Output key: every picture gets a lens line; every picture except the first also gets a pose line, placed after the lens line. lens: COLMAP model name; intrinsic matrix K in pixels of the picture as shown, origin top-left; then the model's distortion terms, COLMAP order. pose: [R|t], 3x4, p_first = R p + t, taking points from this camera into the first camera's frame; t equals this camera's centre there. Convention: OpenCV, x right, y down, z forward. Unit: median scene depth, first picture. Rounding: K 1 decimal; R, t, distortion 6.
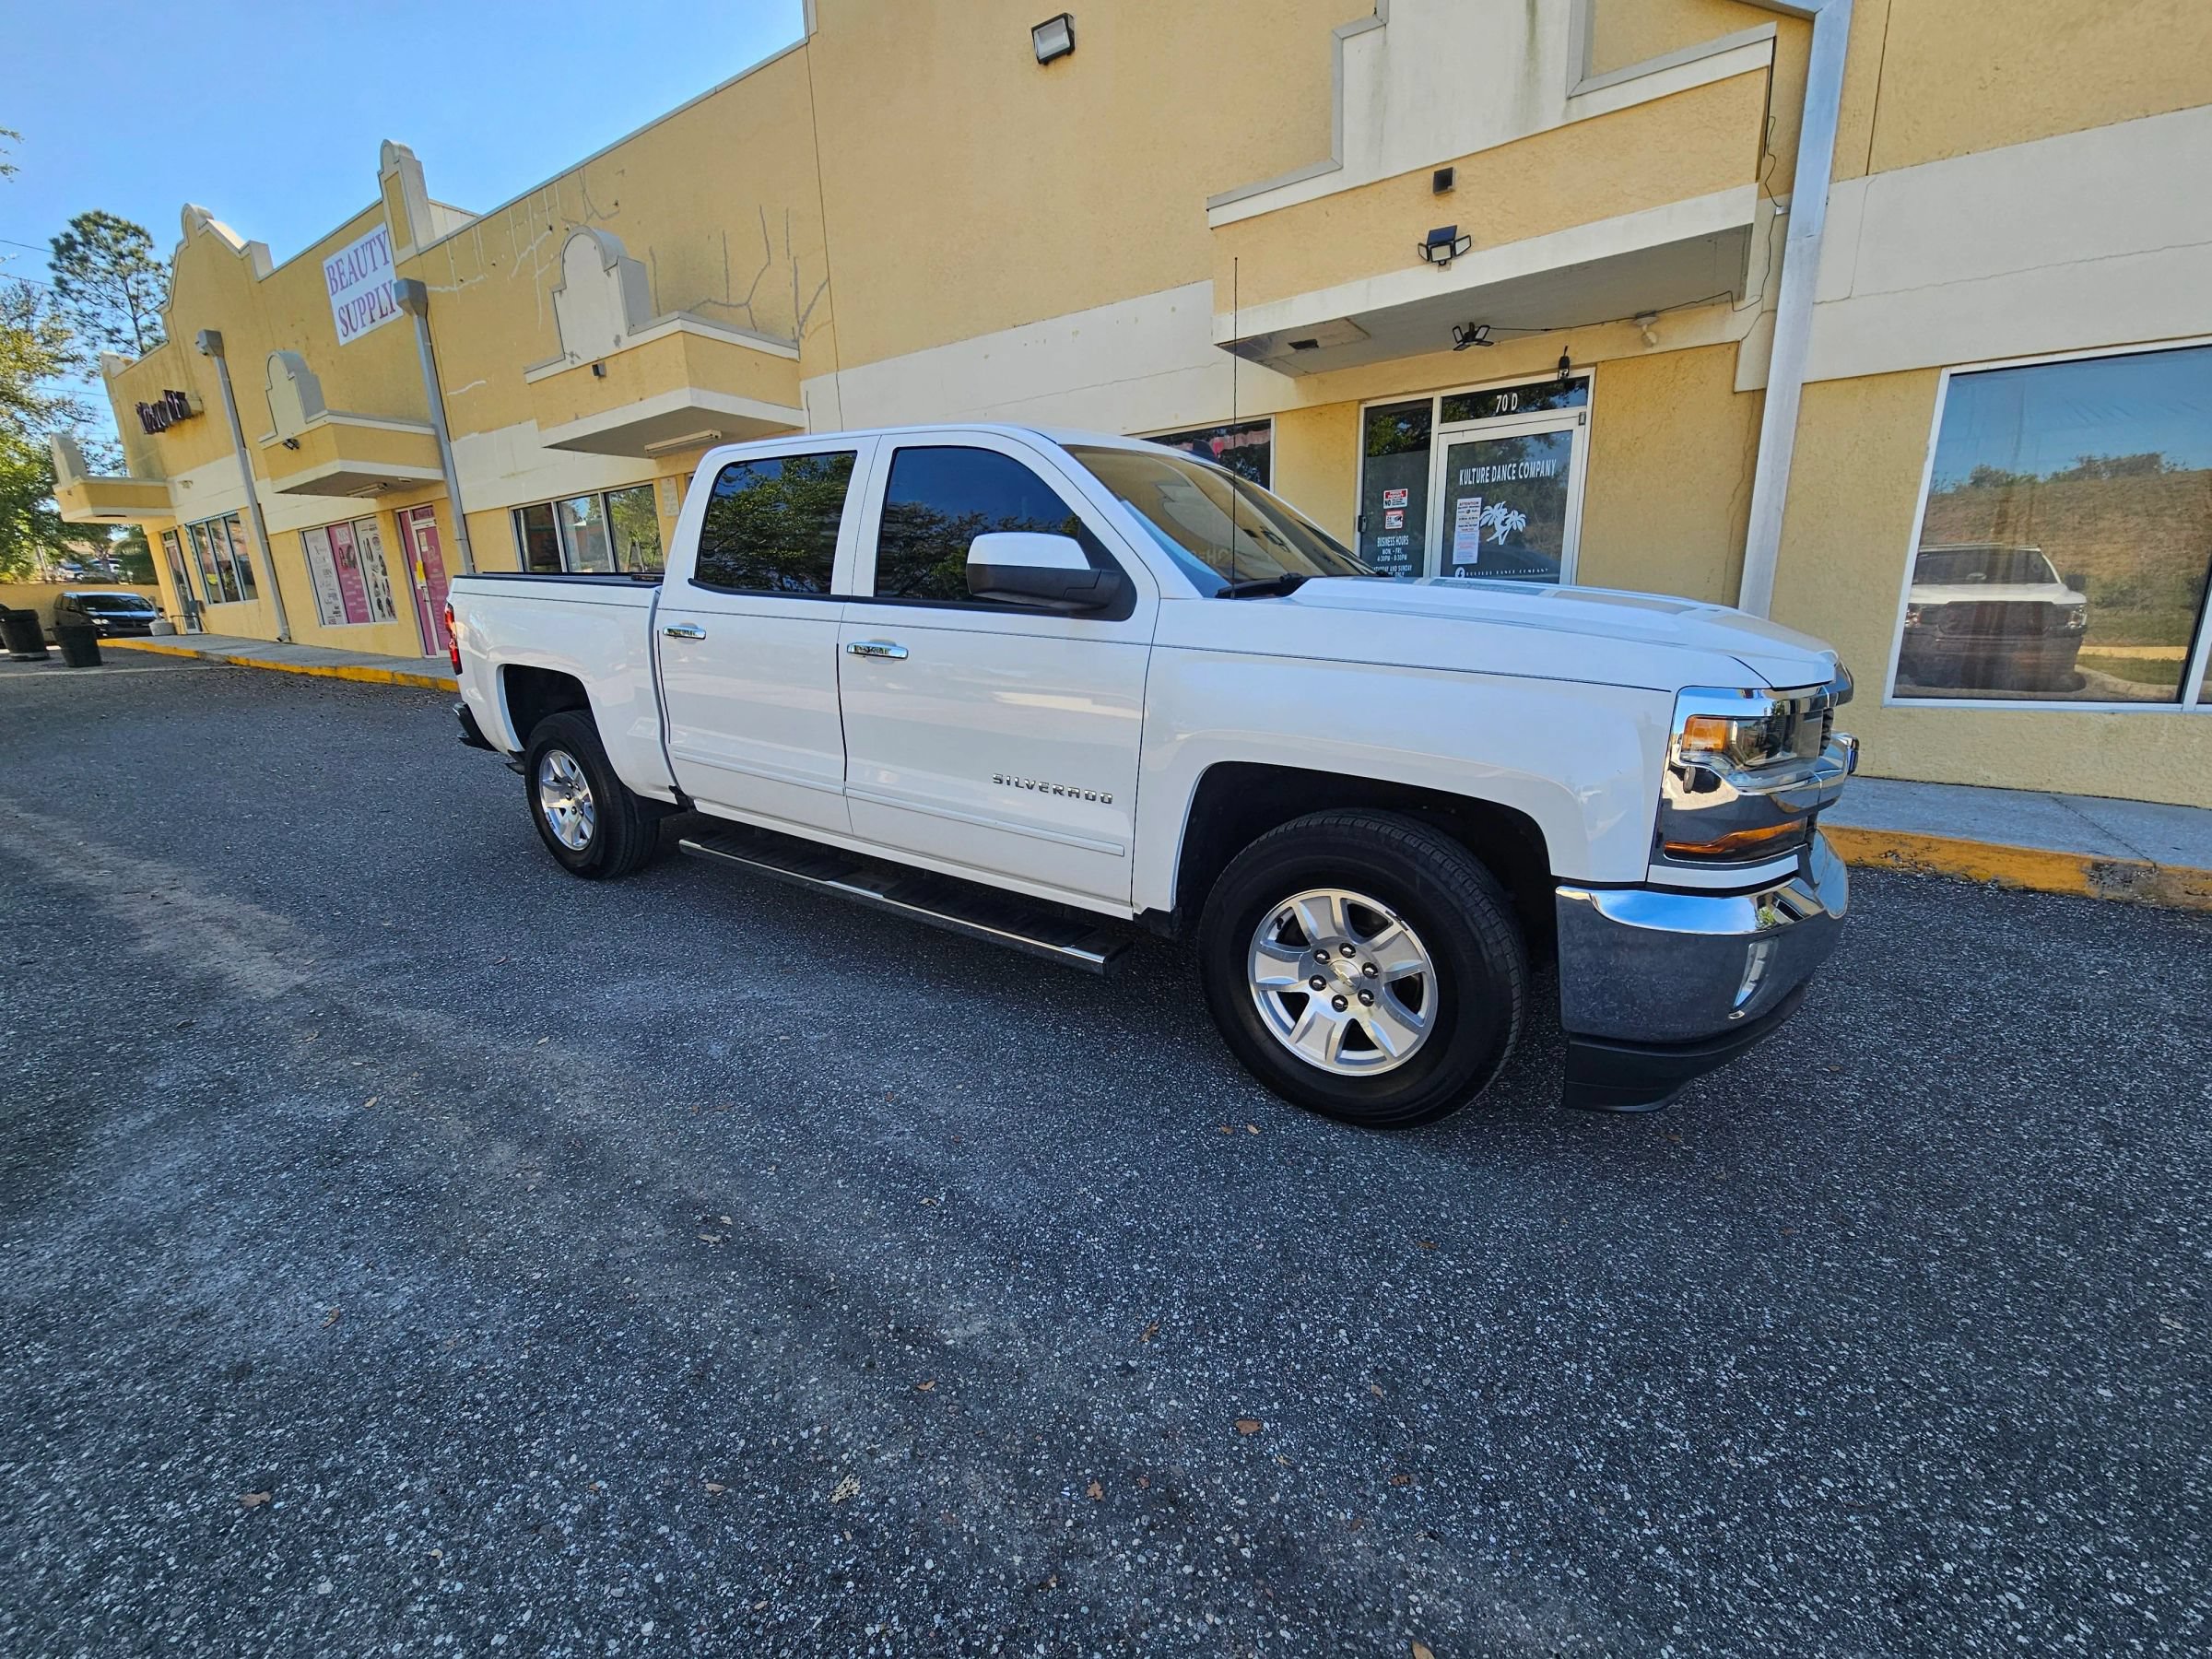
lens RADIAL K [[903.8, 0, 1101.5], [0, 903.8, 834.3], [0, 0, 1]] dist [-0.001917, -0.000112]
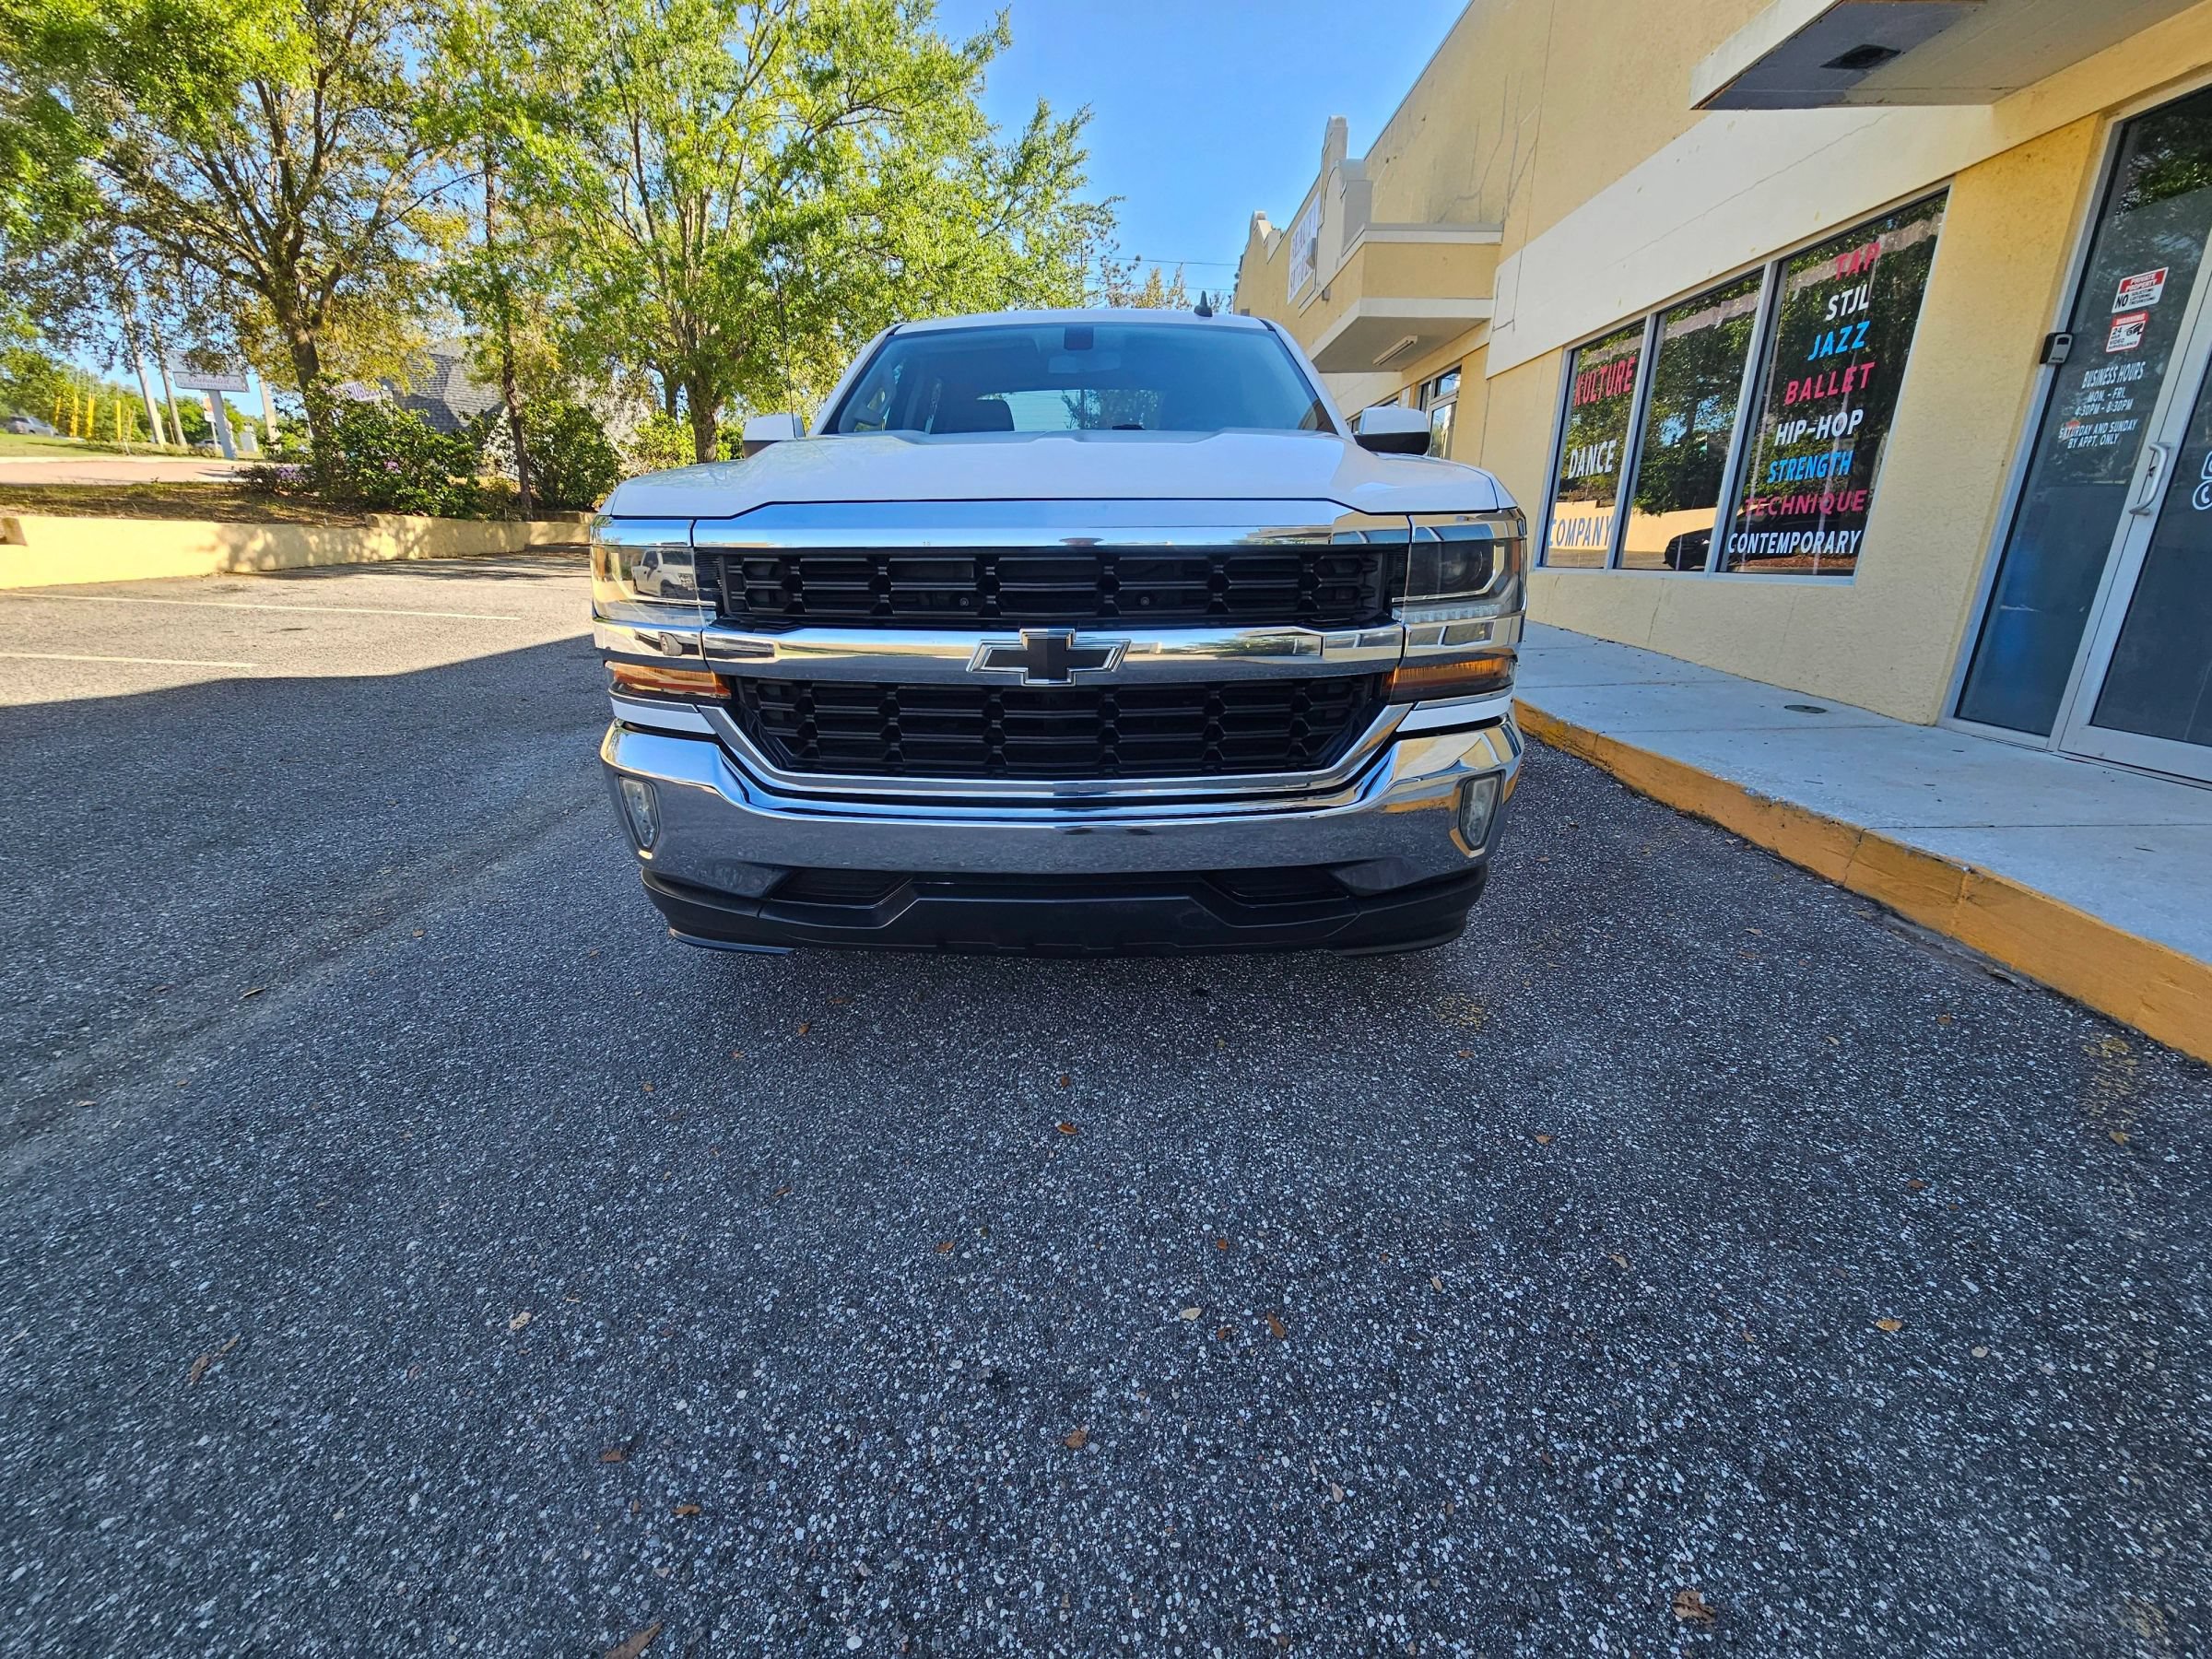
lens RADIAL K [[903.9, 0, 1100.7], [0, 903.9, 834.6], [0, 0, 1]] dist [0.000587, -0.002221]
pose [[0.548963, 0.282440, -0.786681, 0.691732], [-0.220662, 0.956760, 0.189521, -0.048511], [0.806193, 0.069550, 0.587550, 0.318833]]
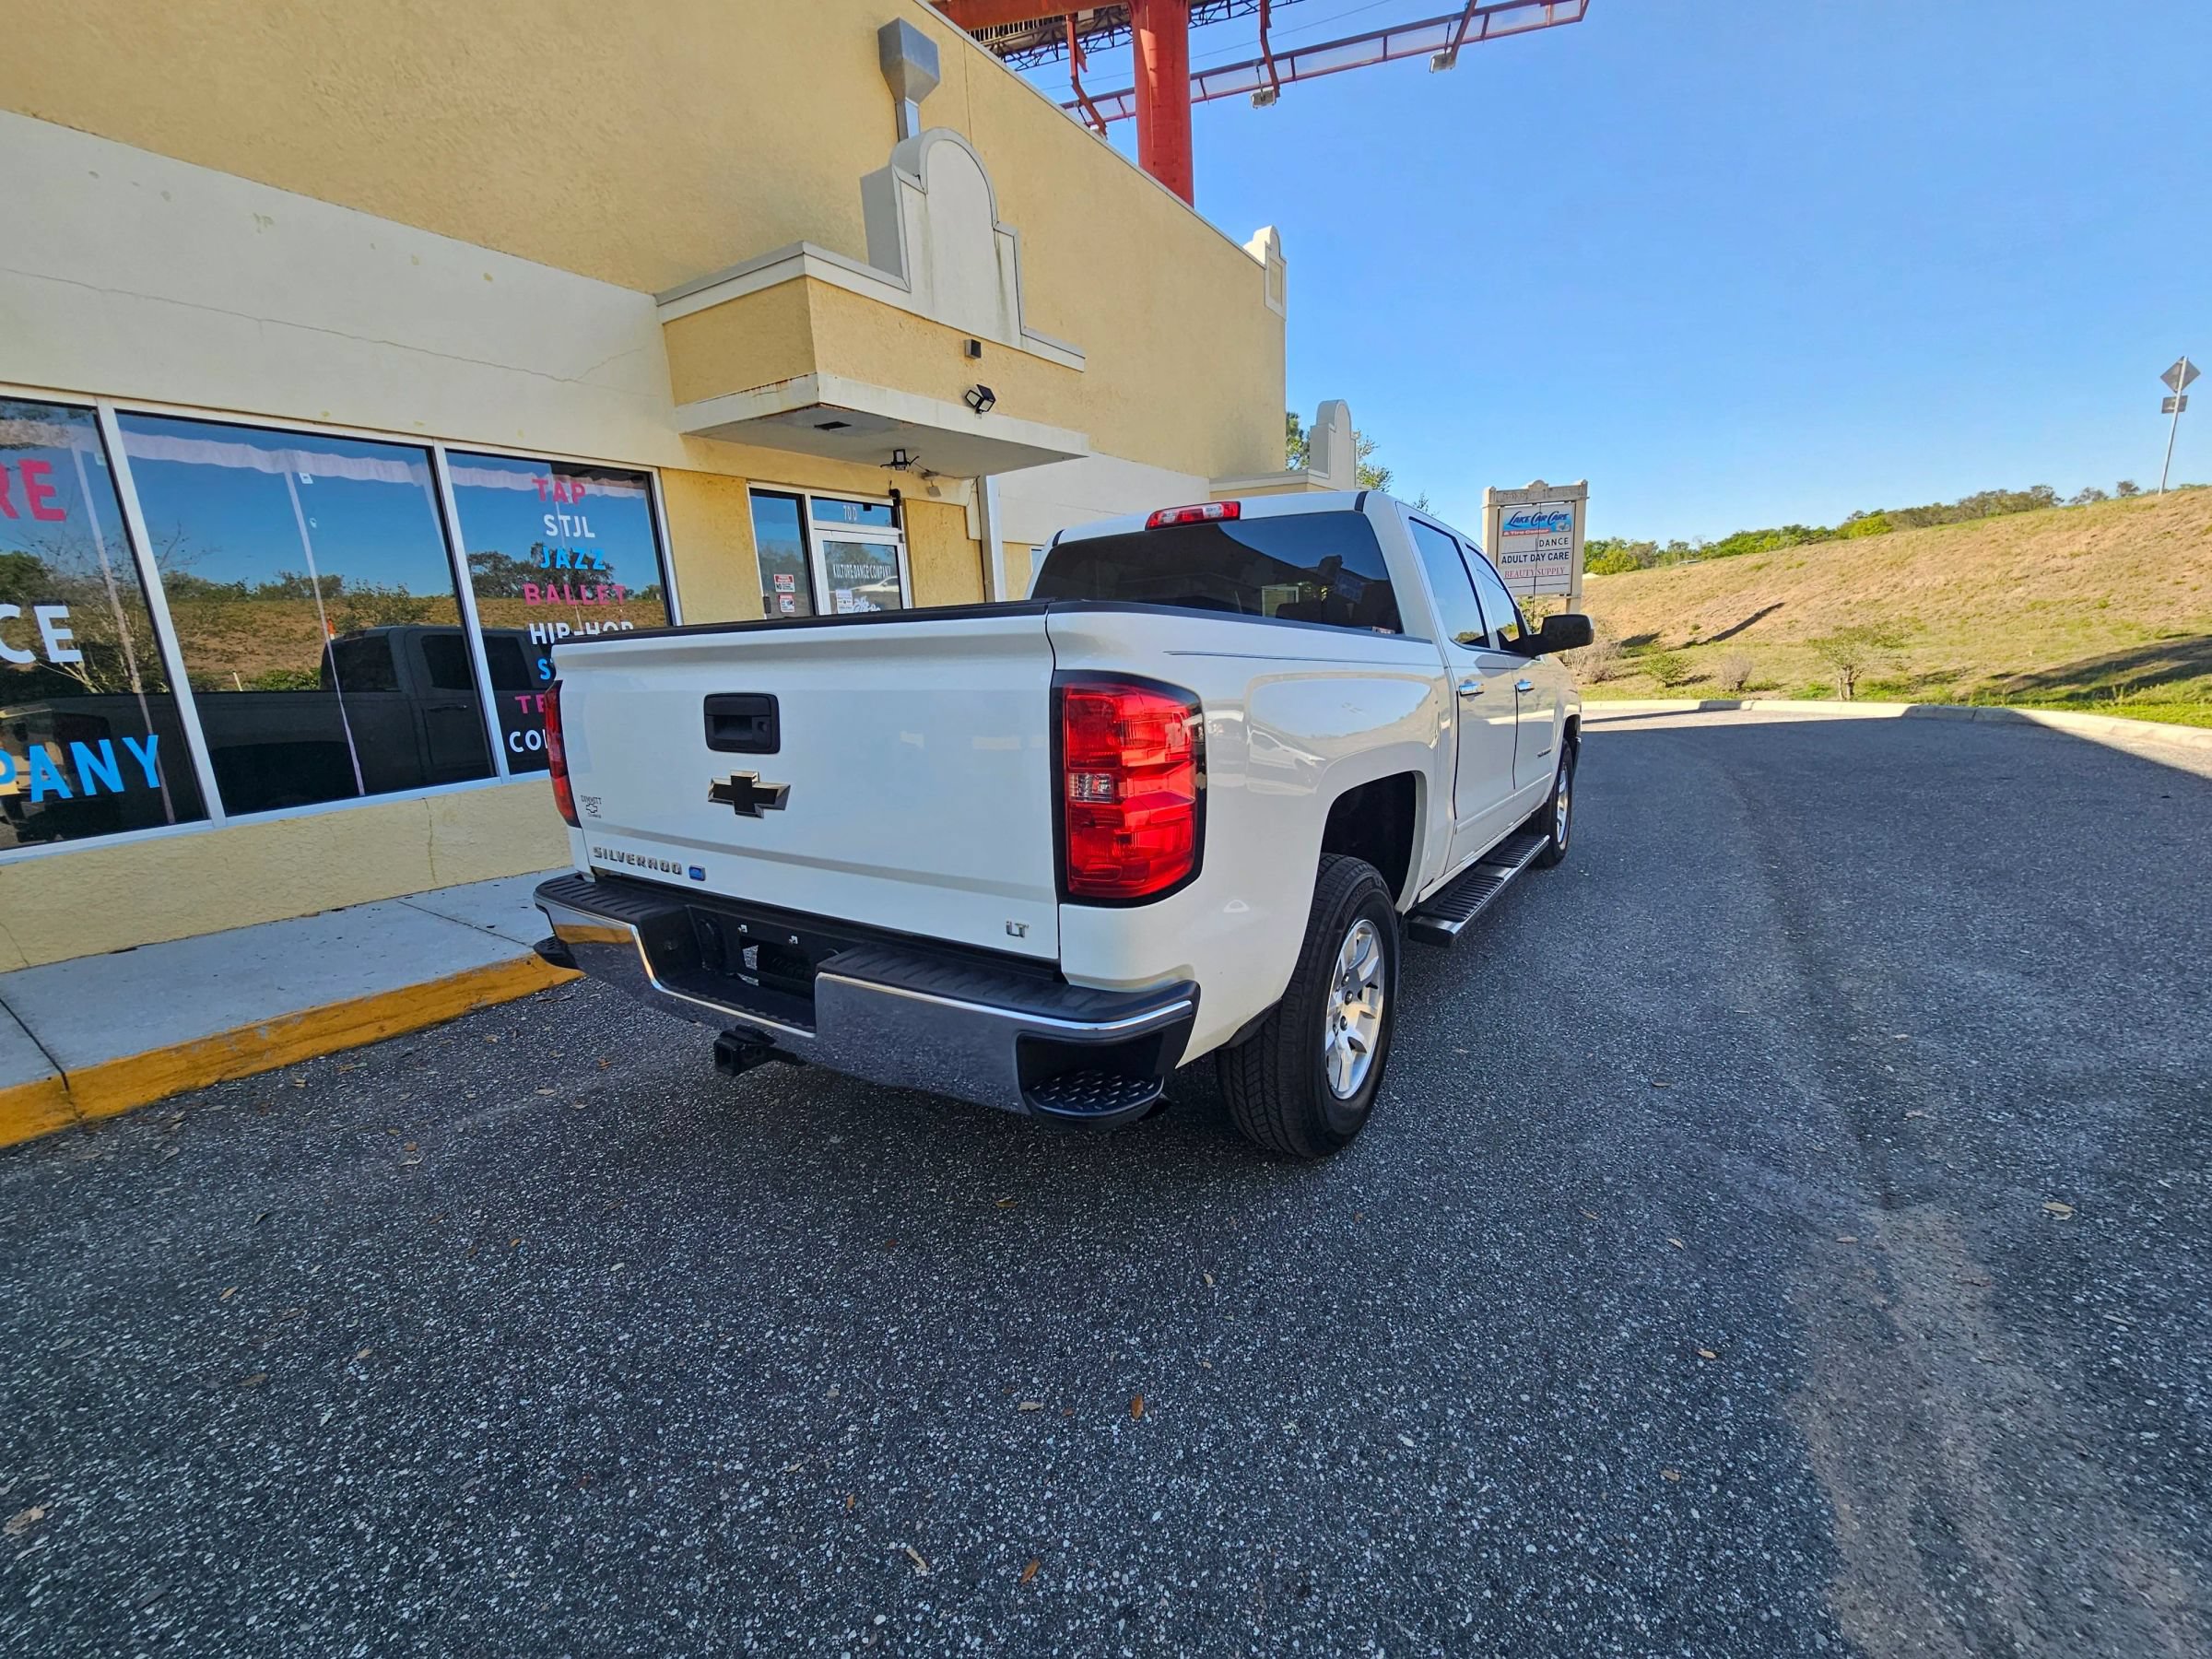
lens RADIAL K [[903.9, 0, 1100.7], [0, 903.9, 834.6], [0, 0, 1]] dist [0.000587, -0.002221]
pose [[0.001942, -0.184005, 0.982923, -1.001230], [0.293467, 0.939751, 0.175343, -0.254366], [-0.955967, 0.288115, 0.055825, 0.962692]]
